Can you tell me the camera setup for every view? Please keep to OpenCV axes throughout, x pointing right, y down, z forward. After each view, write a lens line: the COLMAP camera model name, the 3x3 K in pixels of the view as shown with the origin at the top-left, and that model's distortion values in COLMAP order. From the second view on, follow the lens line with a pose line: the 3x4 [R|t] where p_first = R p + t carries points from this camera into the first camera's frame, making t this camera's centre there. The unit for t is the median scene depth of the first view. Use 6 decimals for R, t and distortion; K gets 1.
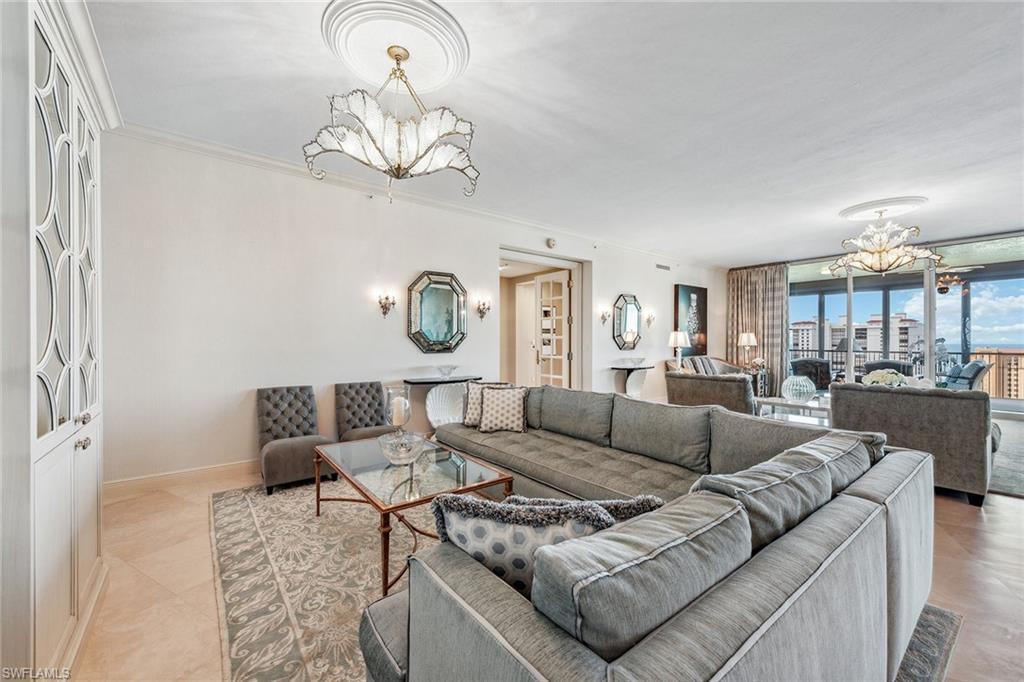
lens RADIAL K [[408.2, 0, 512.0], [0, 408.2, 341.0], [0, 0, 1]] dist [0.000766, 0.000104]
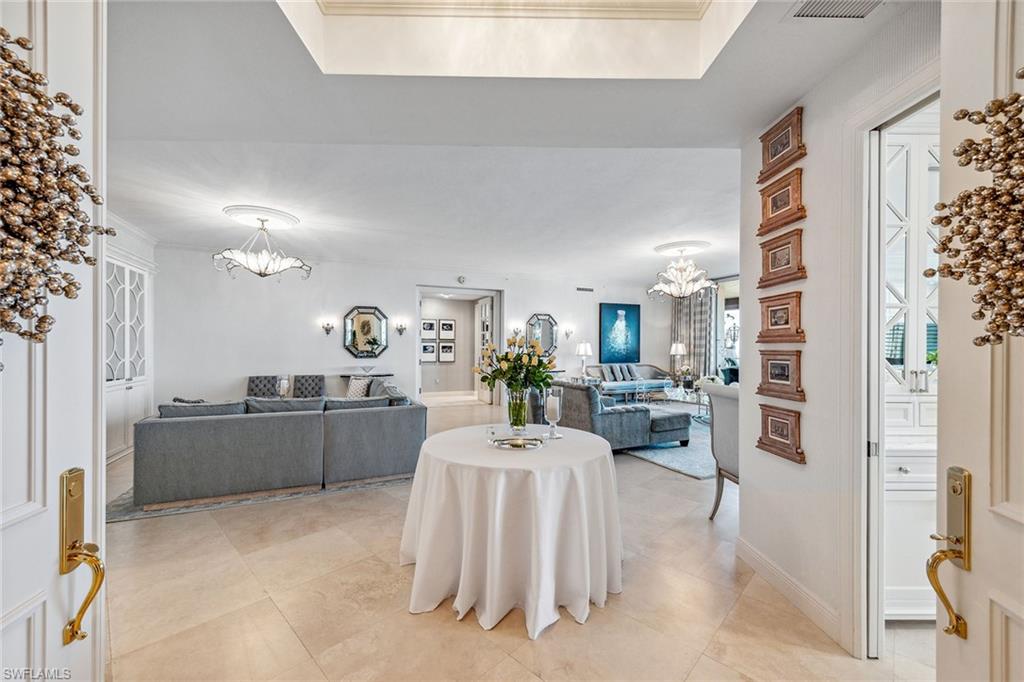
lens RADIAL K [[405.8, 0, 512.0], [0, 405.8, 341.0], [0, 0, 1]] dist [-0.000690, -0.000037]
pose [[0.970263, -0.000033, -0.242052, 0.726409], [-0.003518, 0.999892, -0.014239, -0.015067], [0.242027, 0.014667, 0.970159, -0.362892]]
